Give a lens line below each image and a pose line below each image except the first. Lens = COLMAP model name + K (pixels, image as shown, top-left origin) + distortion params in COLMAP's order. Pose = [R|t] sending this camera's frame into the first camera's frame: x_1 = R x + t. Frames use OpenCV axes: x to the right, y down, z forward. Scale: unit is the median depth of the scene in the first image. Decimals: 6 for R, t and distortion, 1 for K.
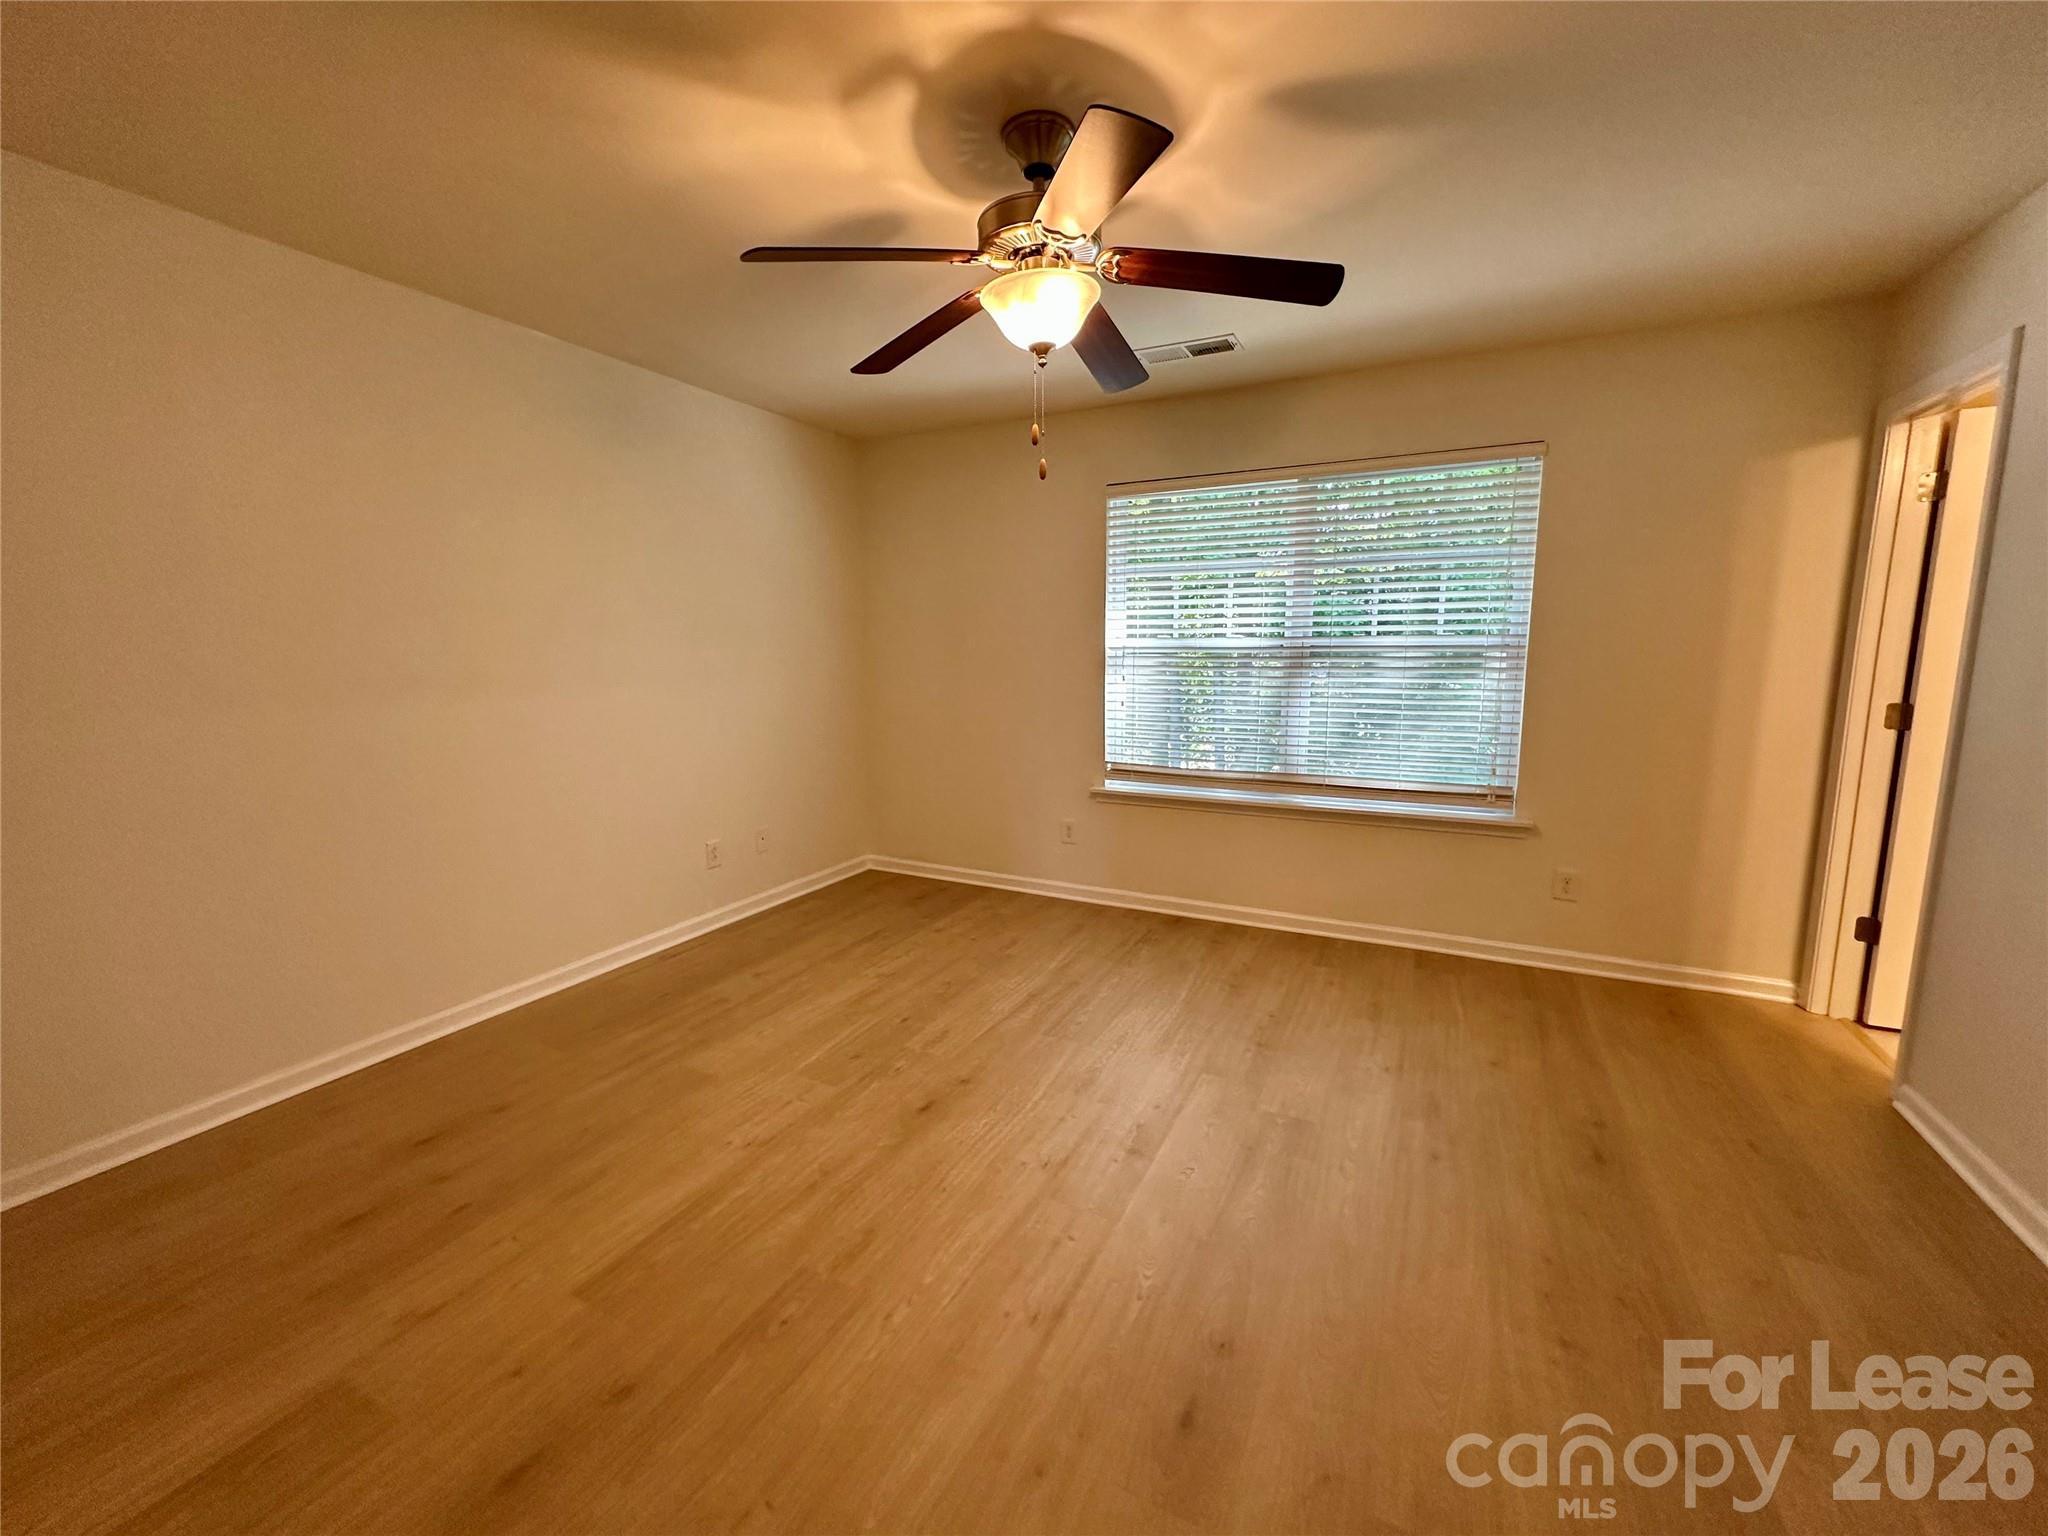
lens RADIAL K [[816.2, 0, 1022.7], [0, 816.2, 767.2], [0, 0, 1]] dist [-0.002529, 0.000188]
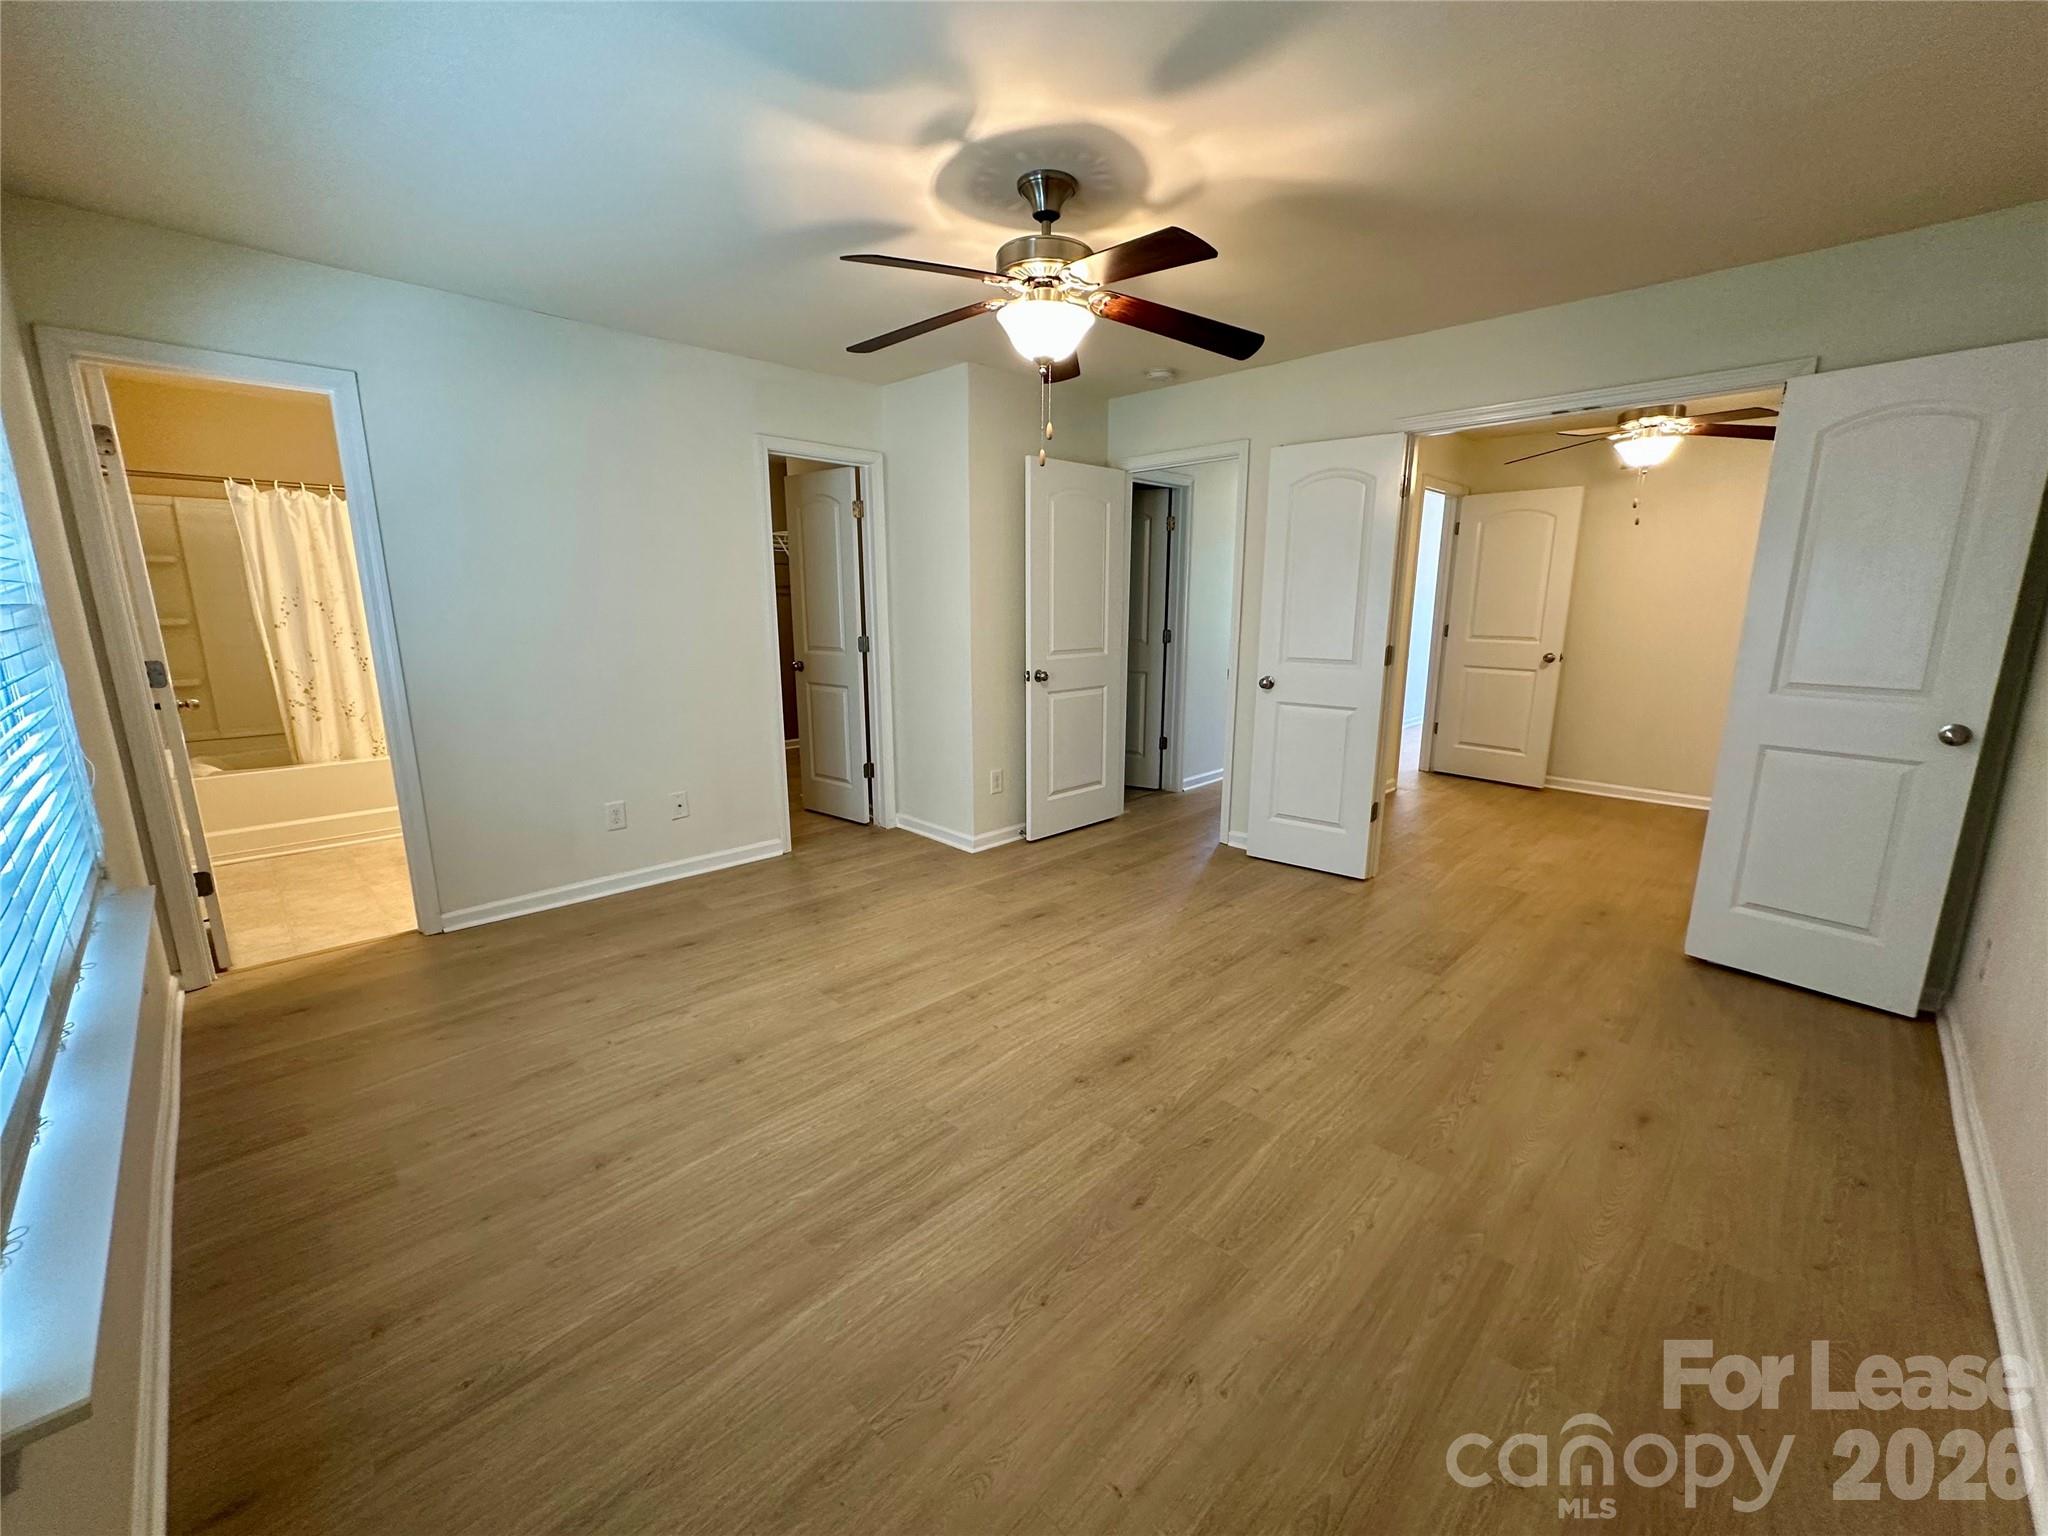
lens RADIAL K [[816.2, 0, 1022.7], [0, 816.2, 767.2], [0, 0, 1]] dist [-0.002529, 0.000188]
pose [[-0.950830, -0.058691, 0.304102, -0.281487], [0.049995, 0.939918, 0.337719, -0.270591], [-0.305652, 0.336317, -0.890768, 1.802767]]
